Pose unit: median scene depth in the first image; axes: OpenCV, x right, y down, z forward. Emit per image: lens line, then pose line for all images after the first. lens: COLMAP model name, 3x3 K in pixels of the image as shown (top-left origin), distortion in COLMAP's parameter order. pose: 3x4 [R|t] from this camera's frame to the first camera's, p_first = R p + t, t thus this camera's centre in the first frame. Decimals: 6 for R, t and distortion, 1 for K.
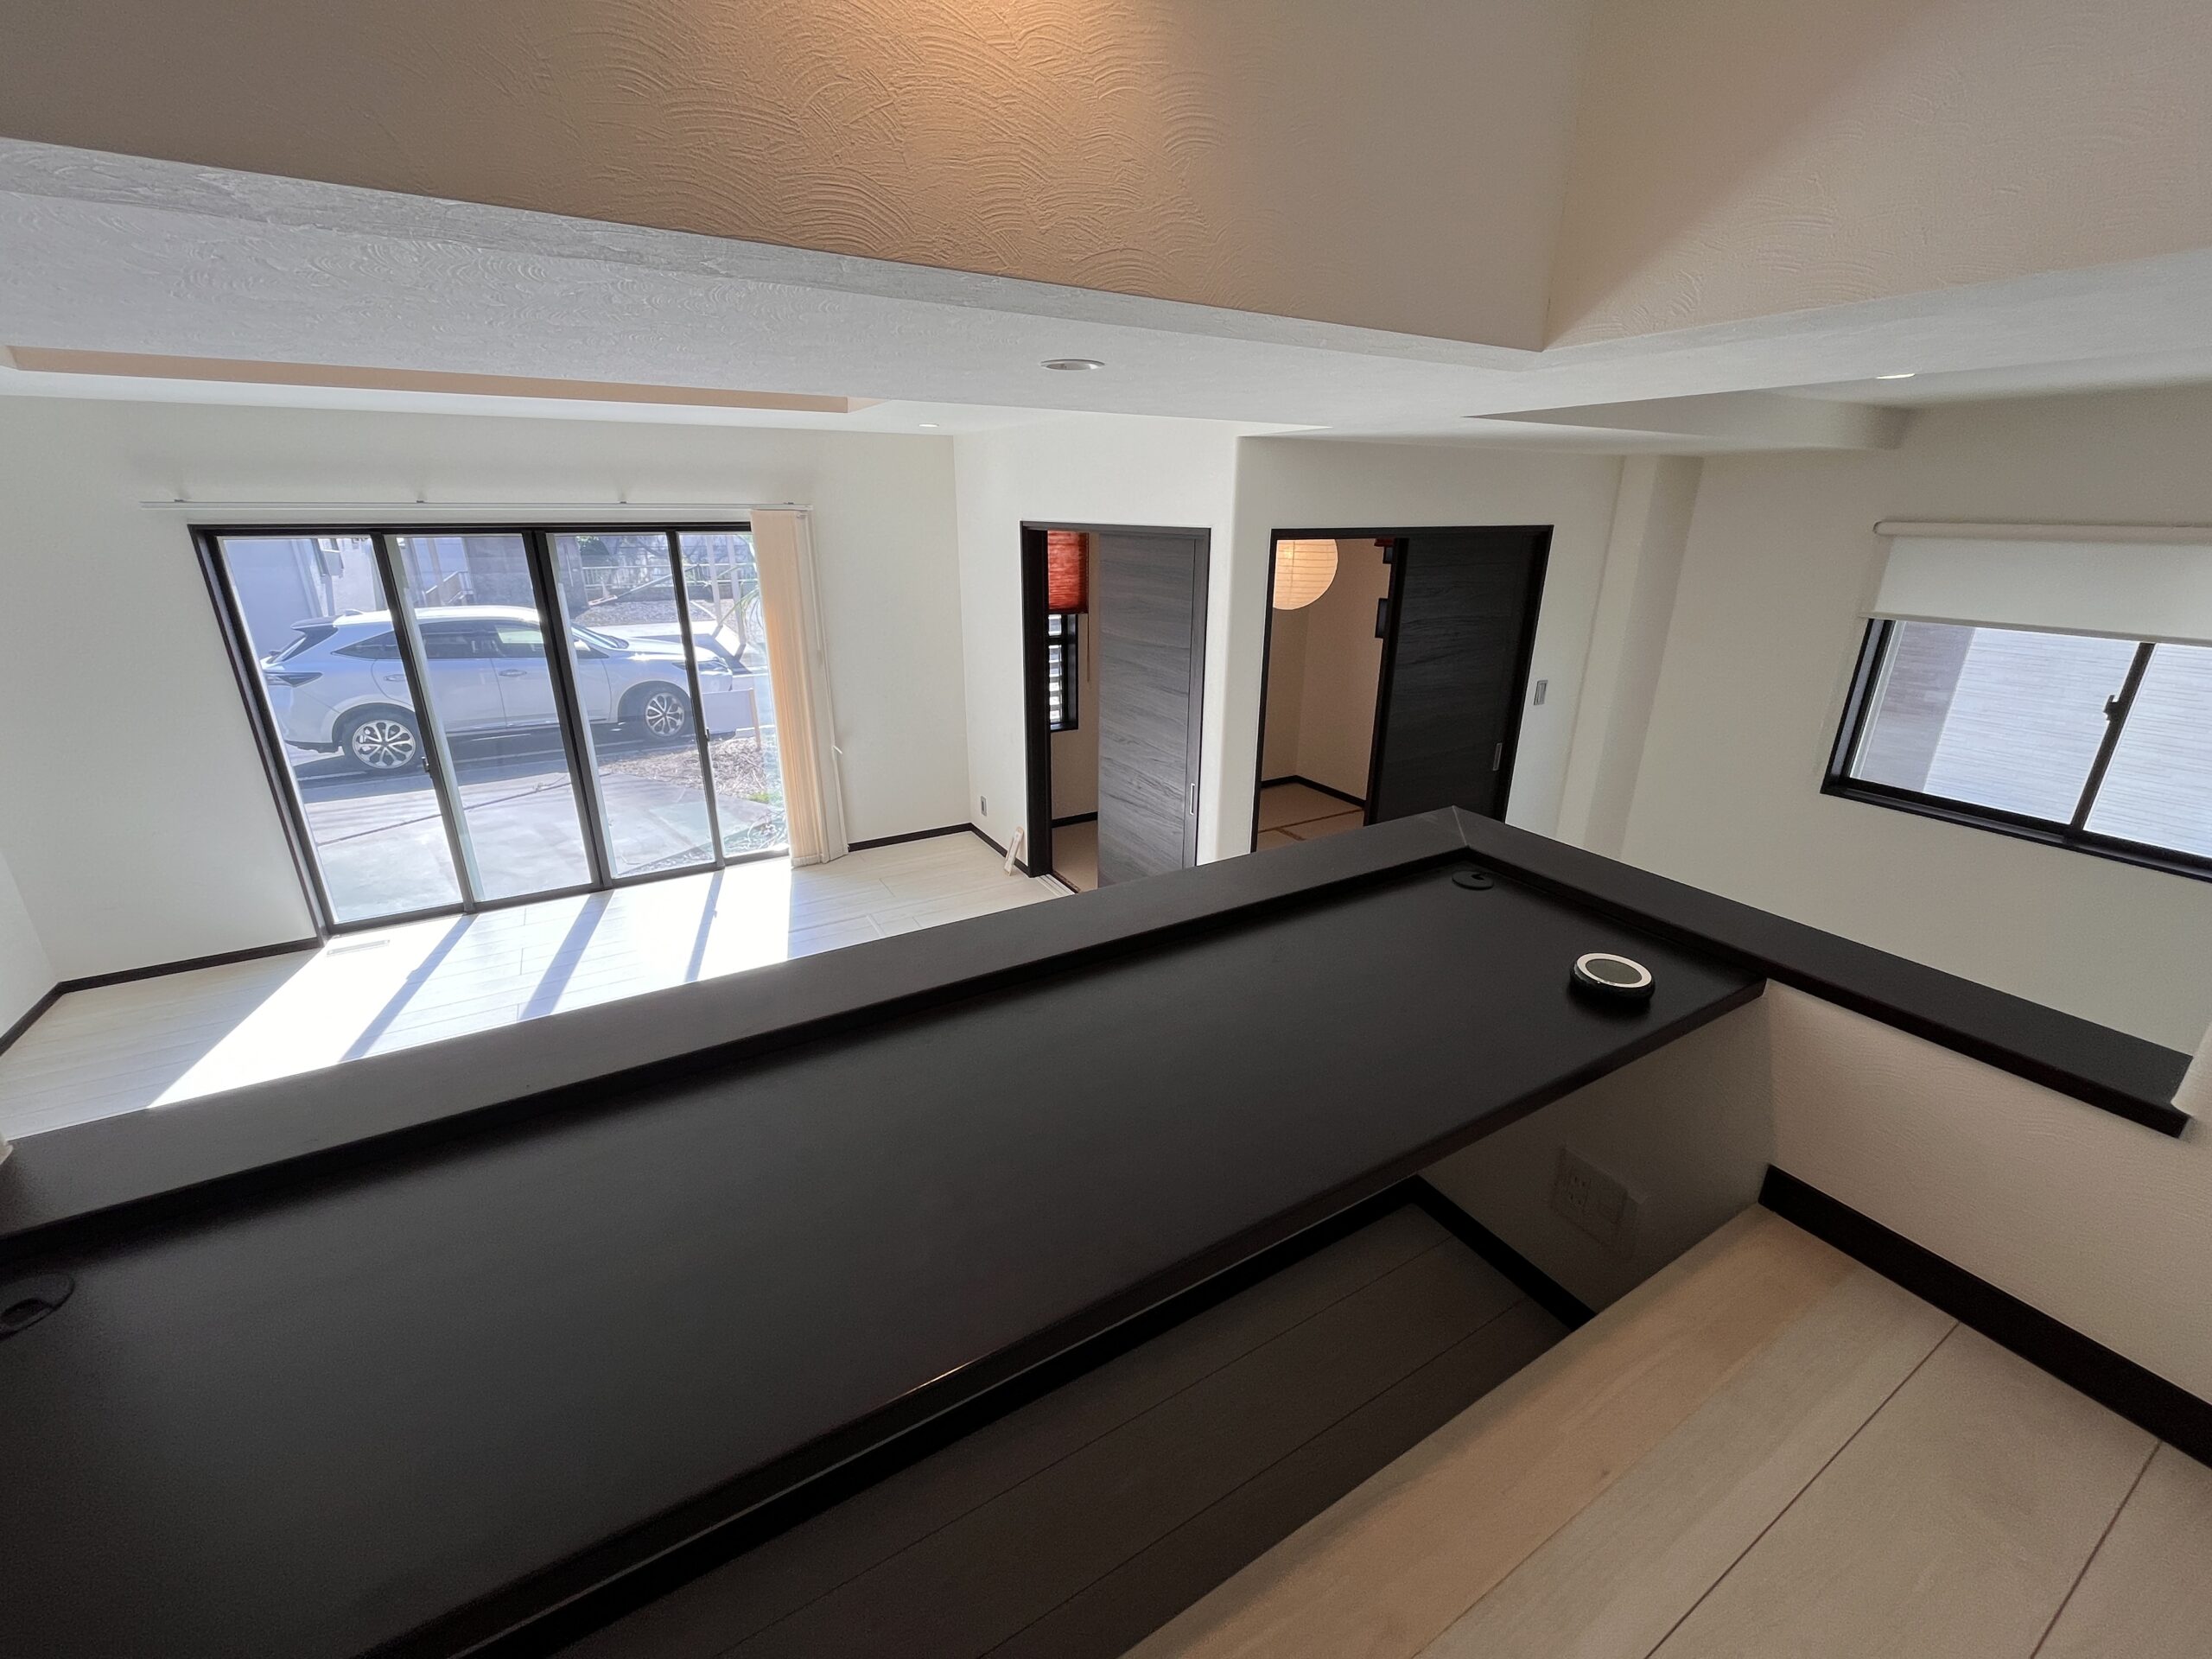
lens RADIAL K [[889.8, 0, 1107.4], [0, 889.8, 824.8], [0, 0, 1]] dist [-0.000423, 0.000072]
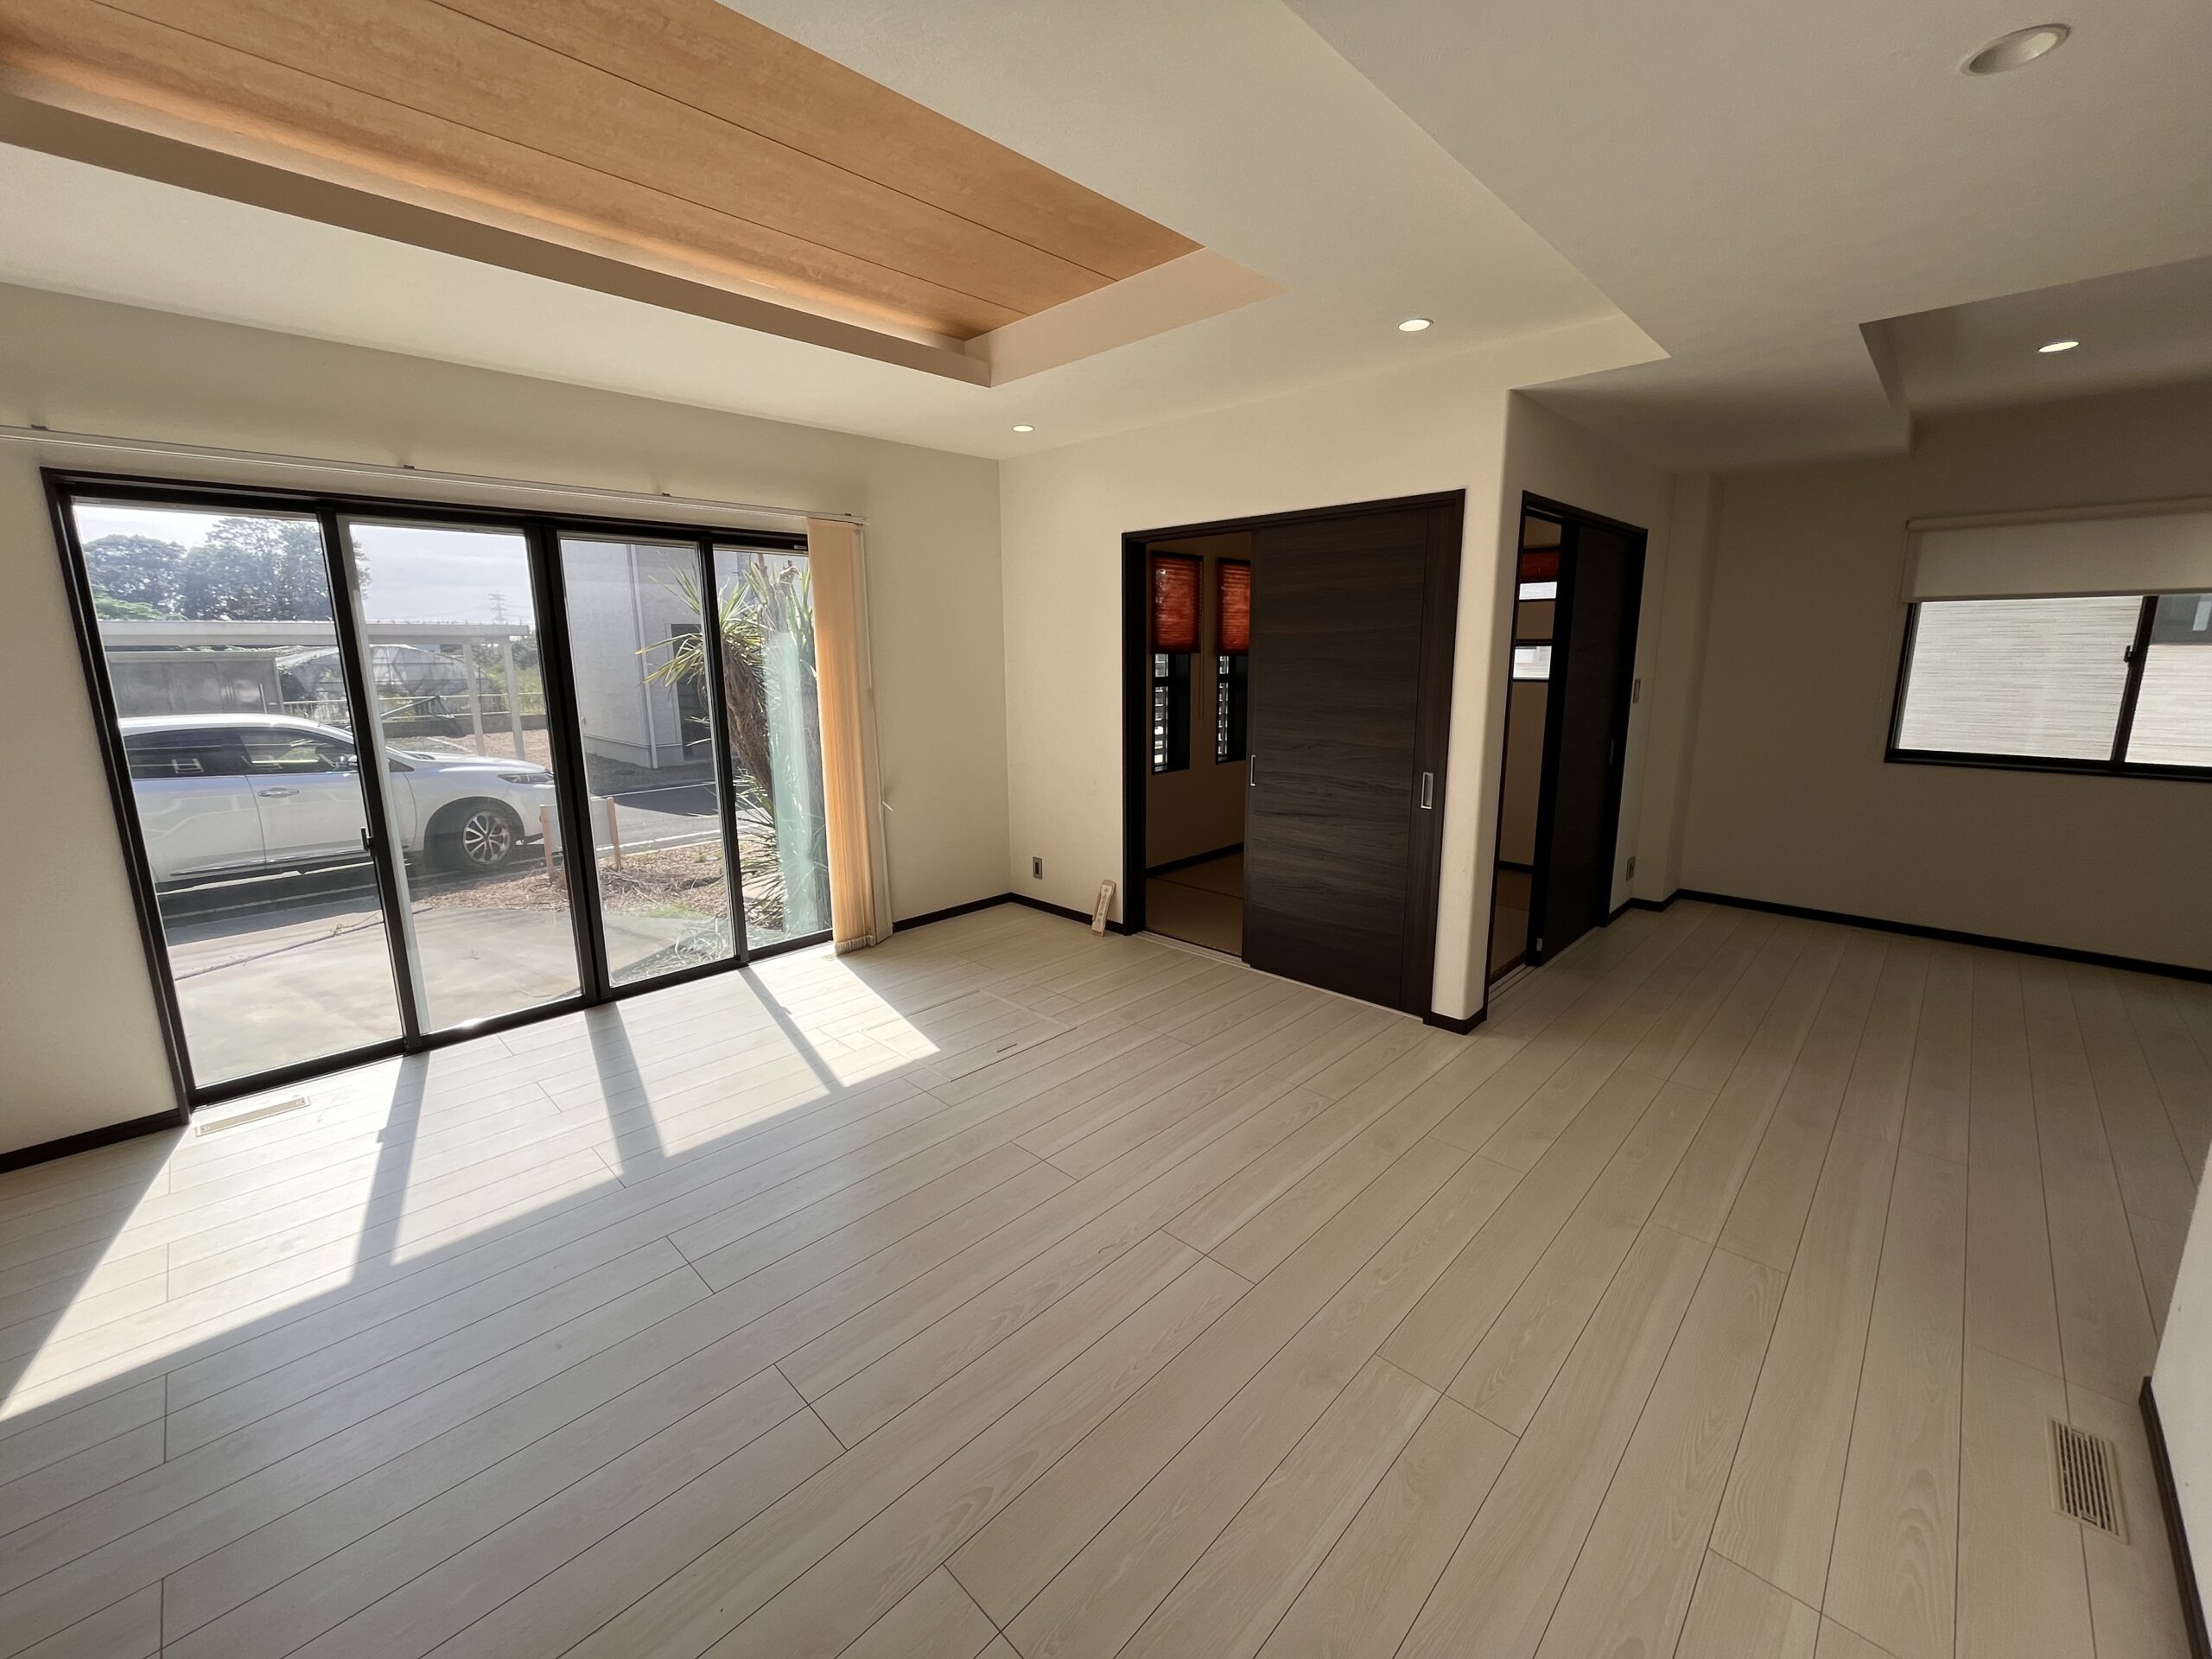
lens RADIAL K [[889.8, 0, 1106.6], [0, 889.8, 821.9], [0, 0, 1]] dist [-0.000423, 0.000072]
pose [[0.962153, -0.066112, 0.264367, -0.334648], [0.105364, 0.984929, -0.137162, 0.067702], [-0.251315, 0.159826, 0.954619, 0.155069]]
